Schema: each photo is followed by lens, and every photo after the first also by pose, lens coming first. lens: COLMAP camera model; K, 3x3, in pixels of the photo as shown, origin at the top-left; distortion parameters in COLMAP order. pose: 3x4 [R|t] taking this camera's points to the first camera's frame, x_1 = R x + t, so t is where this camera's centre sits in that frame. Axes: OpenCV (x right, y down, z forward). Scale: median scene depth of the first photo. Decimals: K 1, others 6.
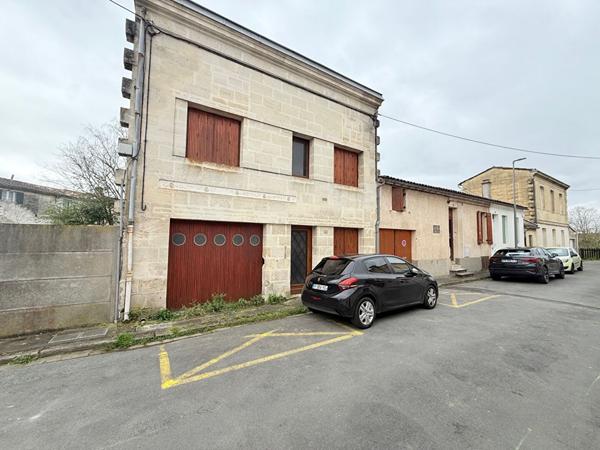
lens RADIAL K [[238.2, 0, 300.0], [0, 238.2, 225.0], [0, 0, 1]] dist [0.001682, 0.000133]
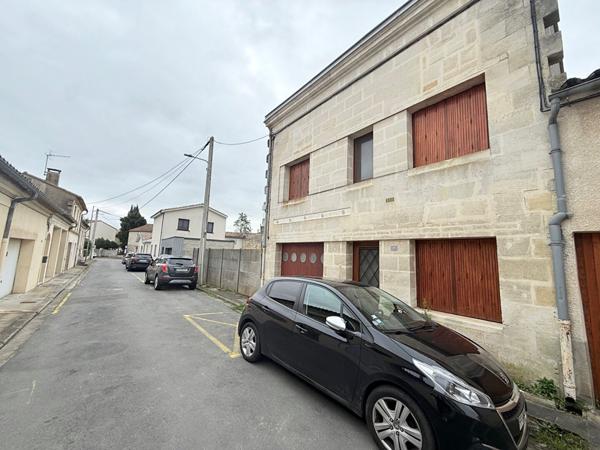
lens RADIAL K [[238.2, 0, 300.0], [0, 238.2, 225.0], [0, 0, 1]] dist [0.001682, 0.000133]
pose [[0.132878, -0.132060, -0.982295, 0.832975], [0.025478, 0.991211, -0.129813, 0.051108], [0.990805, -0.007777, 0.135075, 0.749533]]
